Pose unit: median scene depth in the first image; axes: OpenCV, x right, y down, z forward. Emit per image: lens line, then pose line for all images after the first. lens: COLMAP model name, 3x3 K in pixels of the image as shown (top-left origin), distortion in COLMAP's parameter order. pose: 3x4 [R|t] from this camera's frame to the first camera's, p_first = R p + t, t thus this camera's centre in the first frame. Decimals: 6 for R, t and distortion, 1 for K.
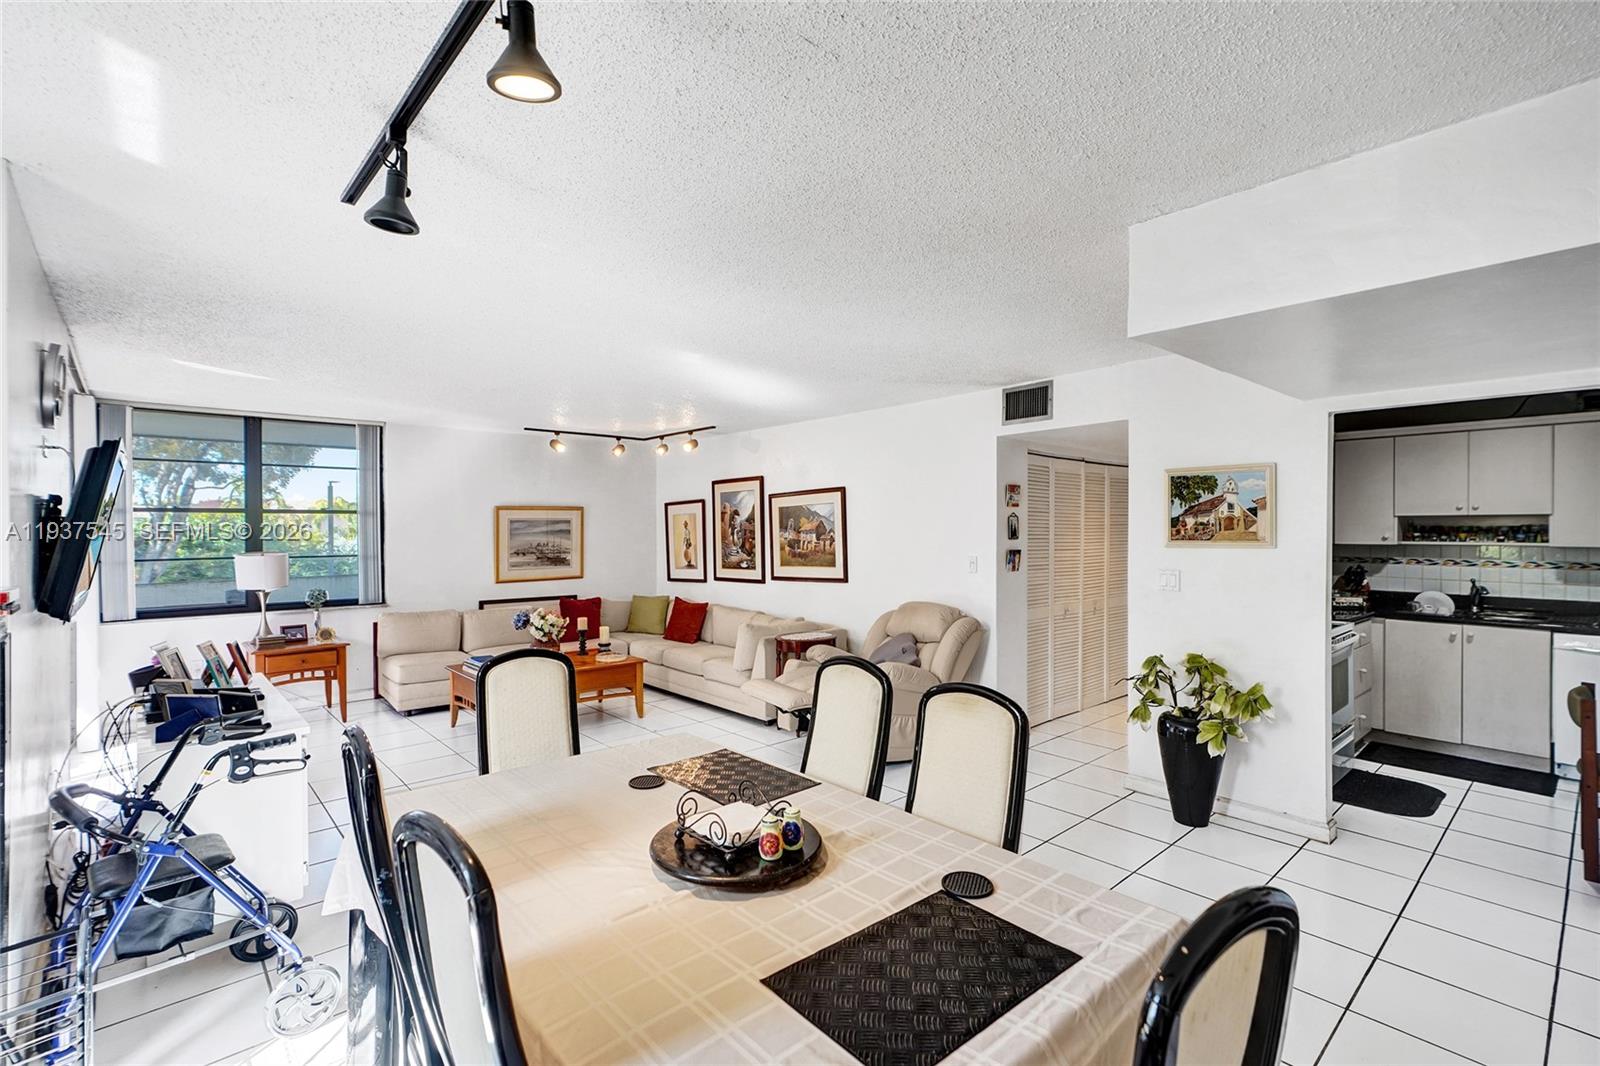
lens RADIAL K [[738.0, 0, 797.9], [0, 738.0, 533.5], [0, 0, 1]] dist [0.017287, 0.001031]
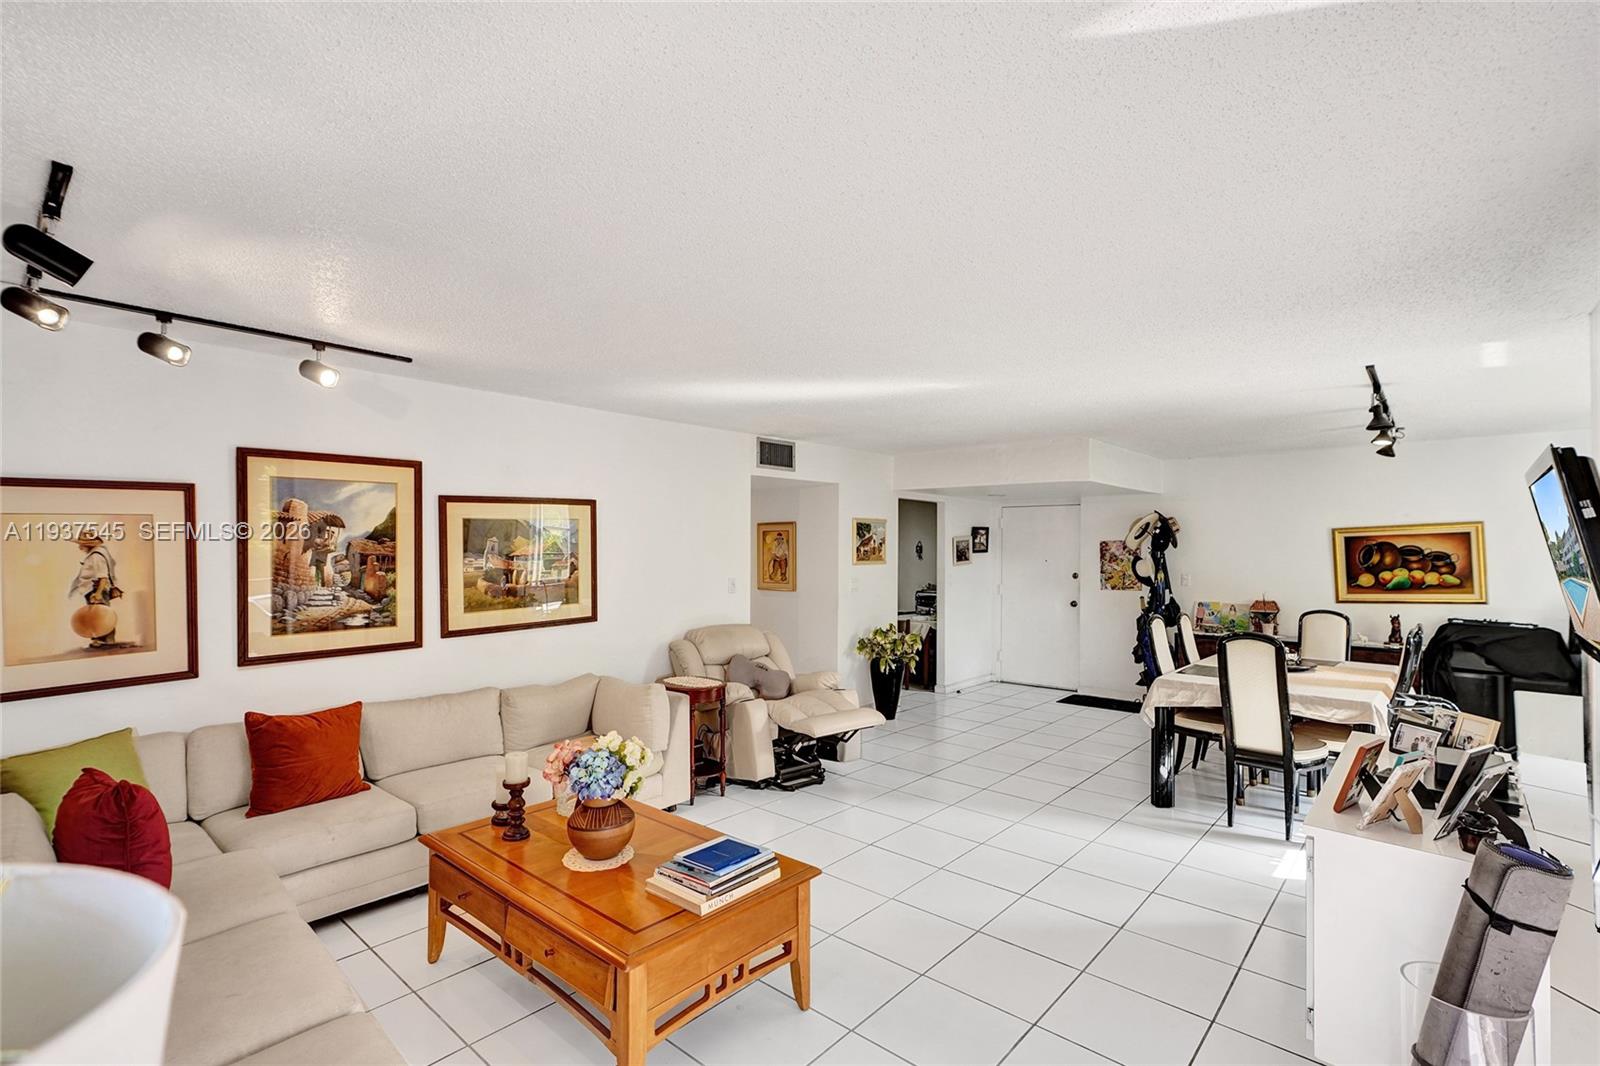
lens RADIAL K [[738.0, 0, 799.8], [0, 738.0, 541.3], [0, 0, 1]] dist [0.017287, 0.001031]
pose [[-0.117487, 0.012396, 0.992997, -1.146773], [0.000693, 0.999923, -0.012401, -0.013898], [-0.993074, -0.000769, -0.117486, 1.332949]]
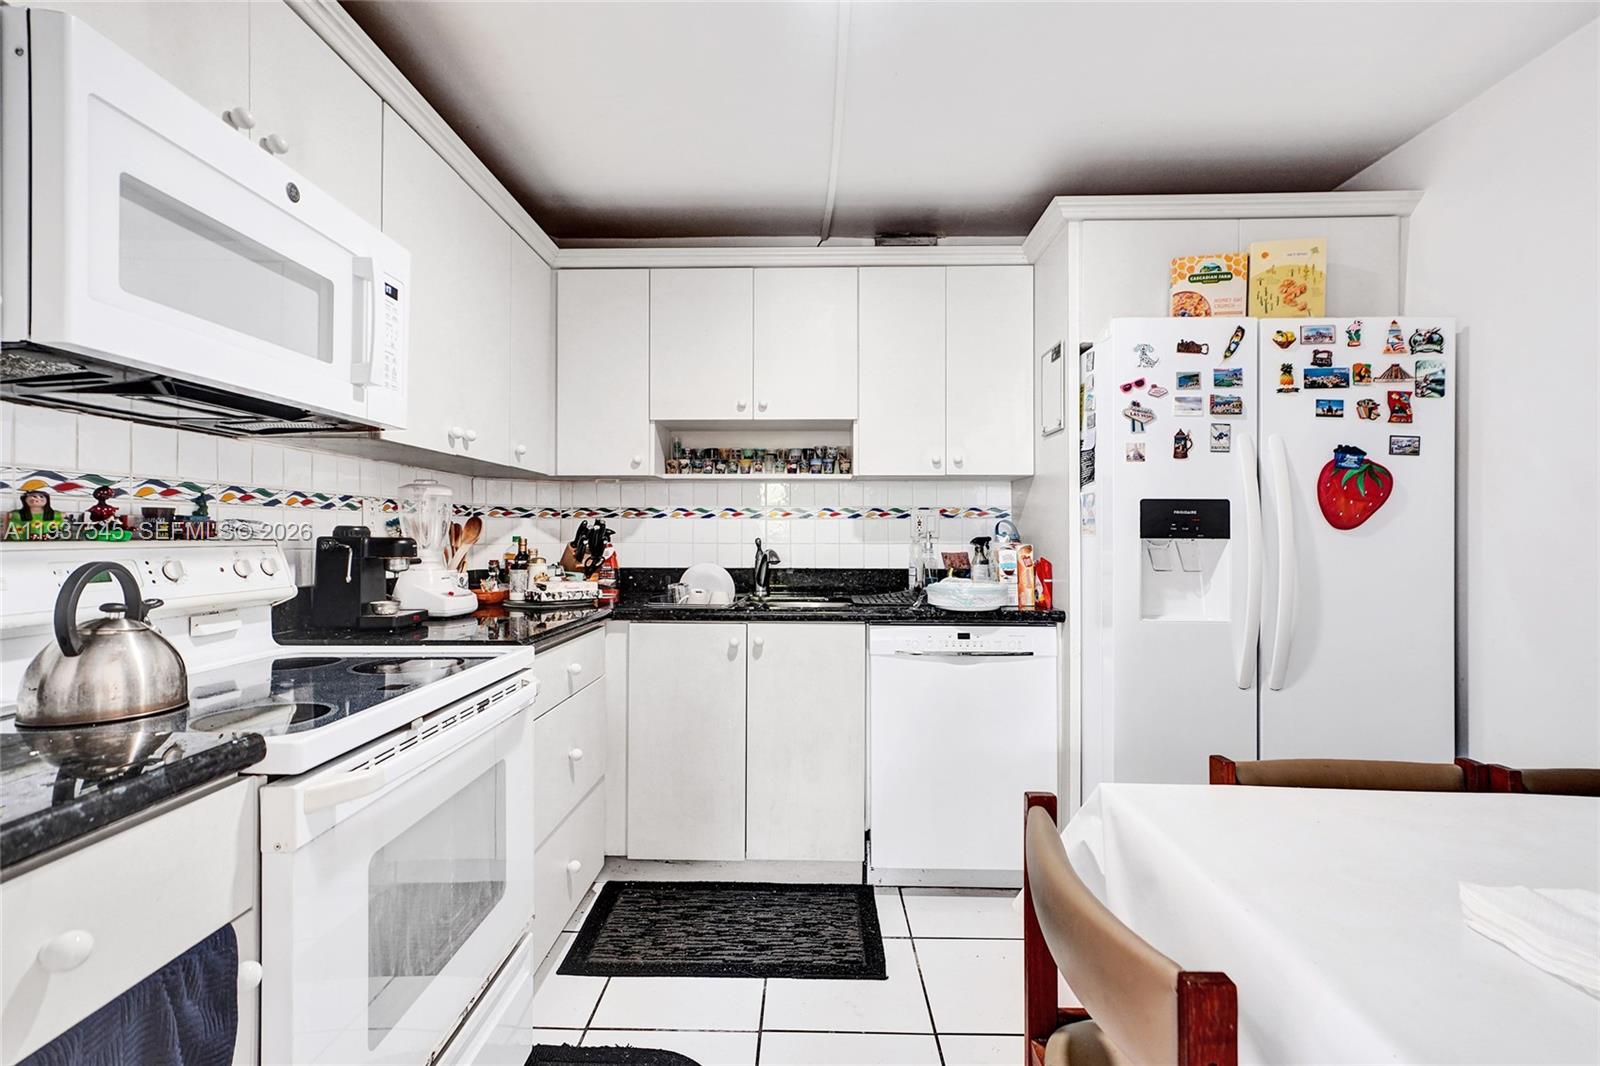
lens RADIAL K [[738.0, 0, 791.7], [0, 738.0, 531.4], [0, 0, 1]] dist [0.017287, 0.001031]
pose [[0.691393, 0.005590, 0.722457, 0.421590], [0.001235, 0.999959, -0.008920, 0.049249], [-0.722477, 0.007060, 0.691358, 0.487319]]
